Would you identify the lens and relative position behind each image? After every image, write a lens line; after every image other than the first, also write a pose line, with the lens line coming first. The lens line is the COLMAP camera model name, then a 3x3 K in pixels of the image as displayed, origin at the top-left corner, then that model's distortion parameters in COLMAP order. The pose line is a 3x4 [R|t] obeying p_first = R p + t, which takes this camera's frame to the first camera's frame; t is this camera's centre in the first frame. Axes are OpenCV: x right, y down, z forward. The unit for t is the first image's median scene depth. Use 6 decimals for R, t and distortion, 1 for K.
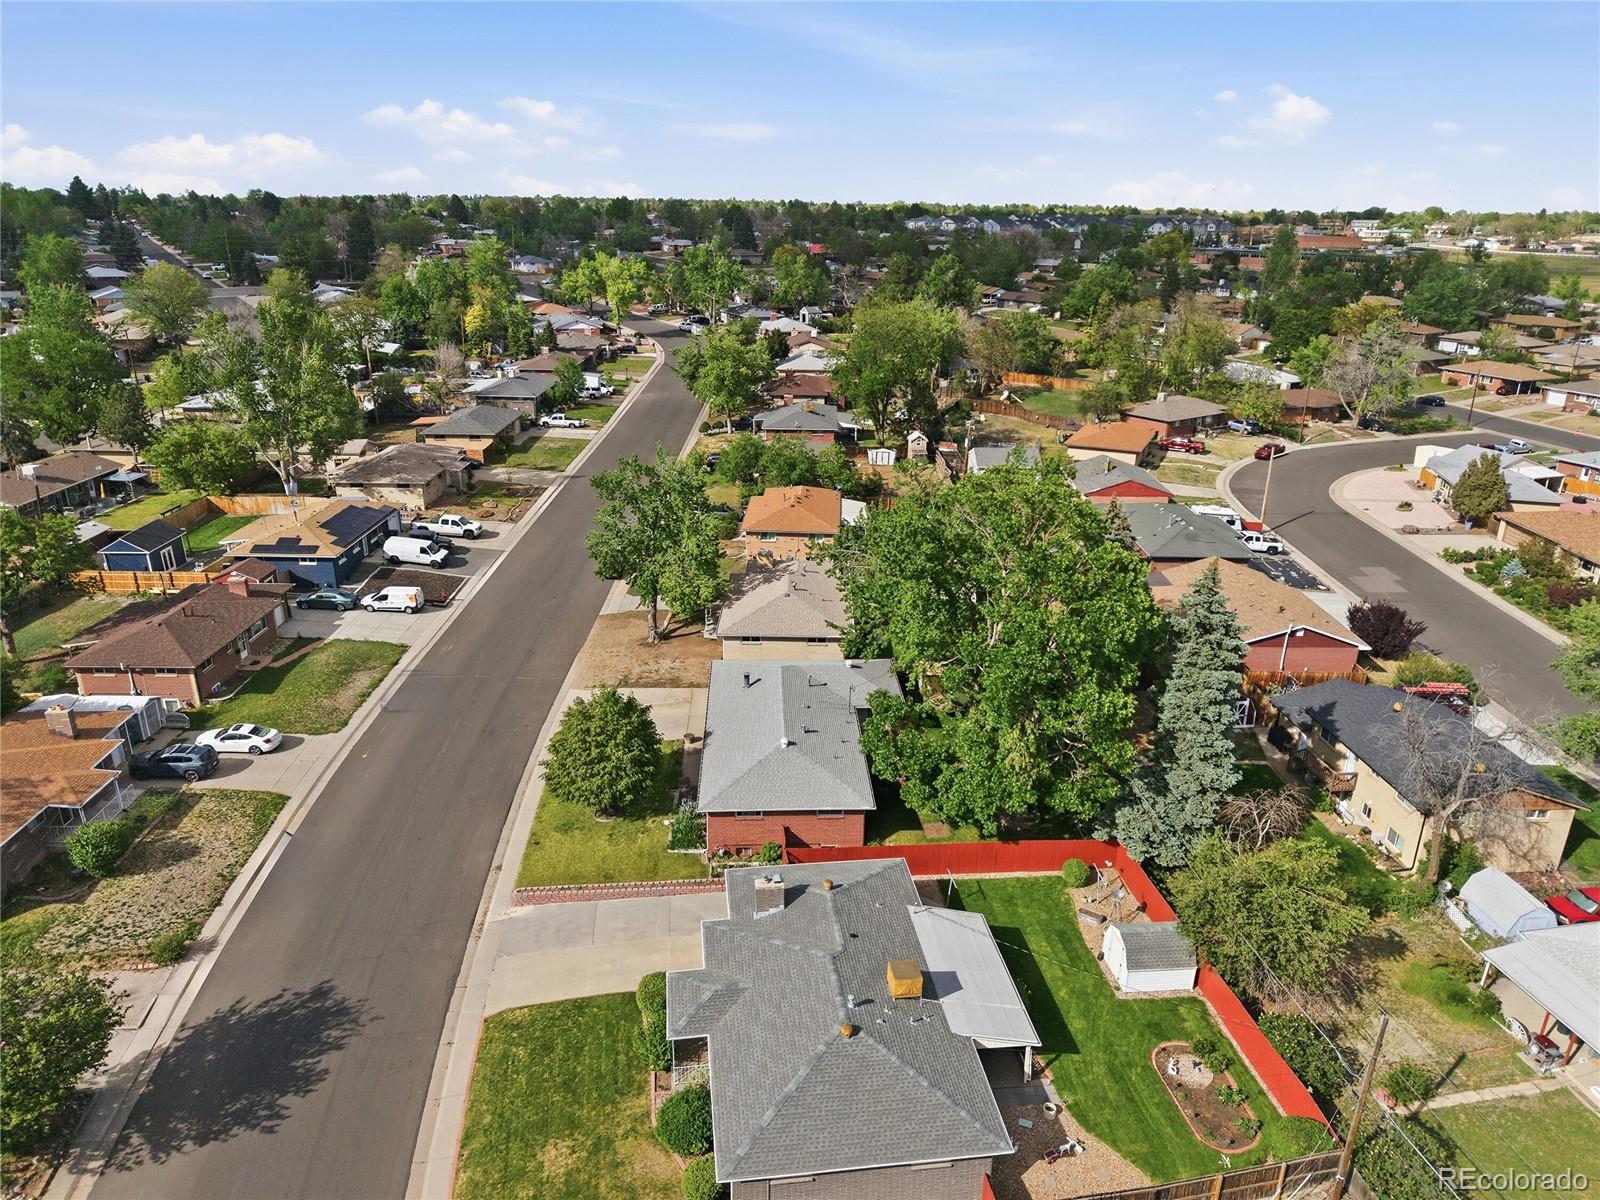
lens RADIAL K [[1083.3, 0, 800.0], [0, 1083.3, 600.0], [0, 0, 1]] dist [0.047686, -0.033300]
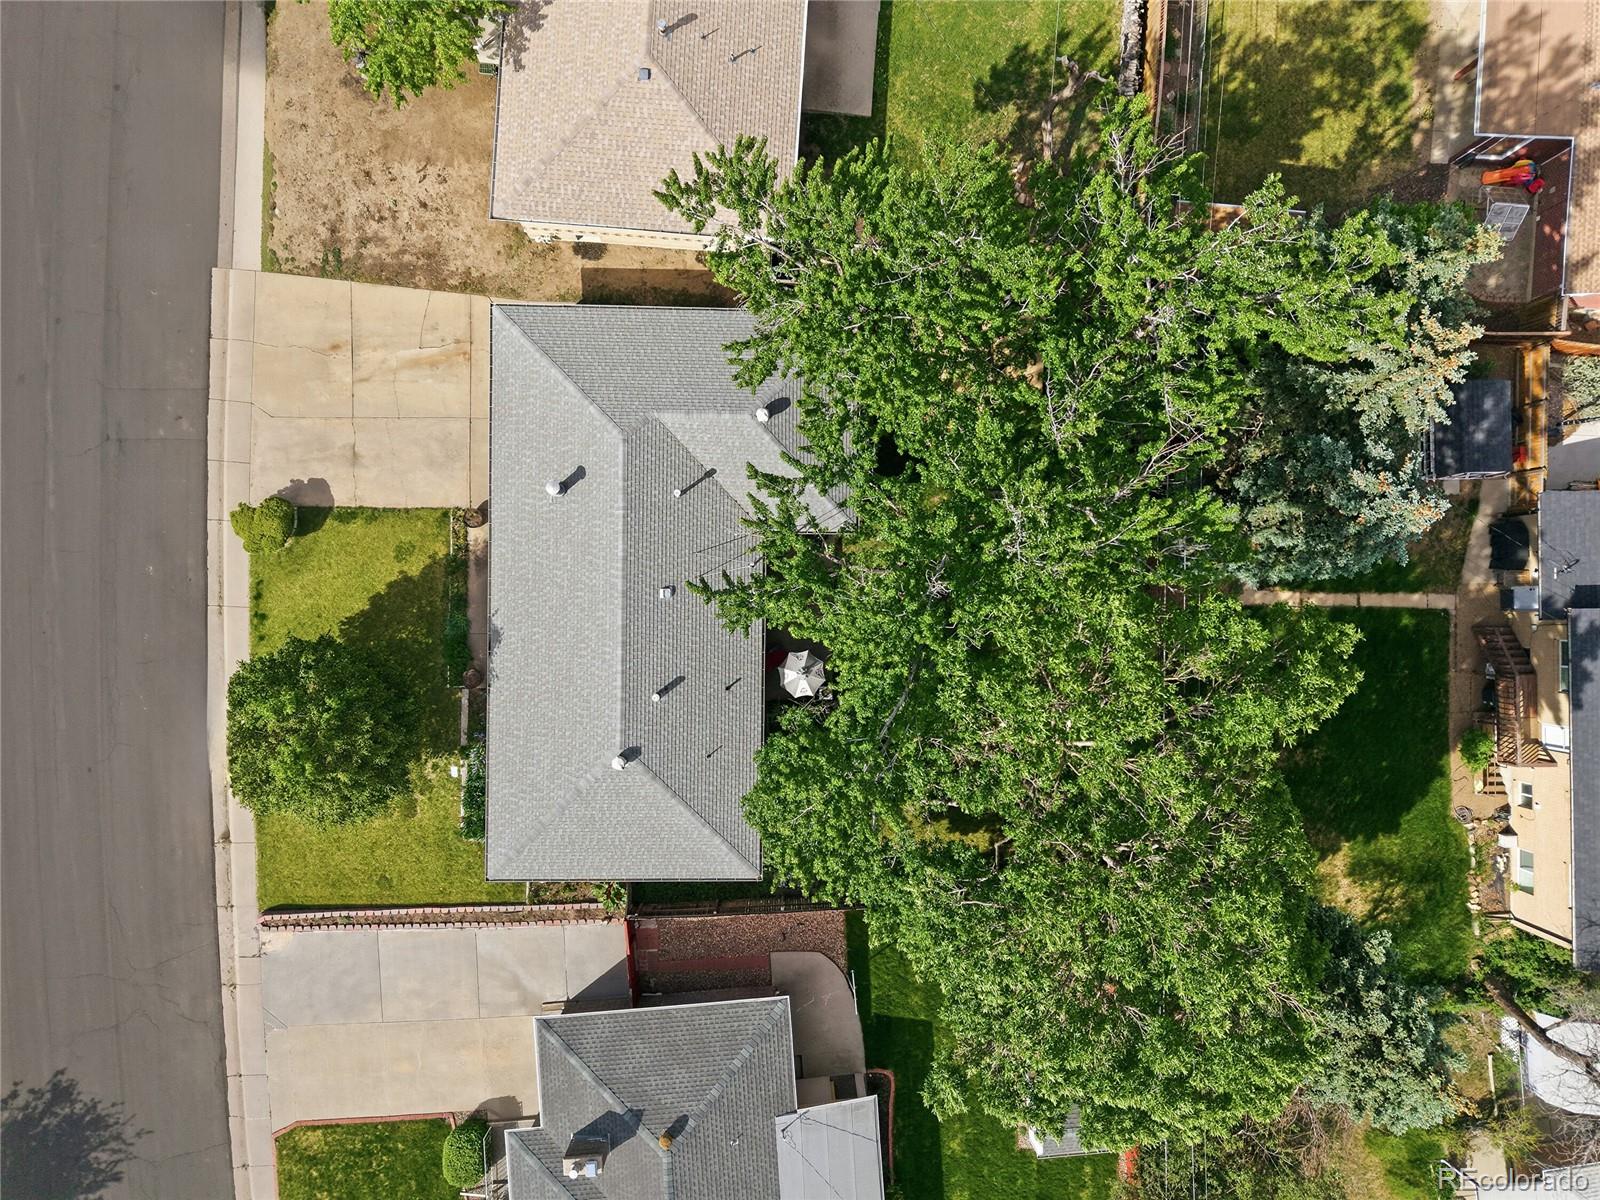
lens RADIAL K [[1083.3, 0, 800.0], [0, 1083.3, 600.0], [0, 0, 1]] dist [0.047686, -0.033300]
pose [[0.999484, 0.031288, 0.007256, 0.093233], [-0.018664, 0.381922, 0.924006, -0.539692], [0.026139, -0.923665, 0.382309, 1.019558]]
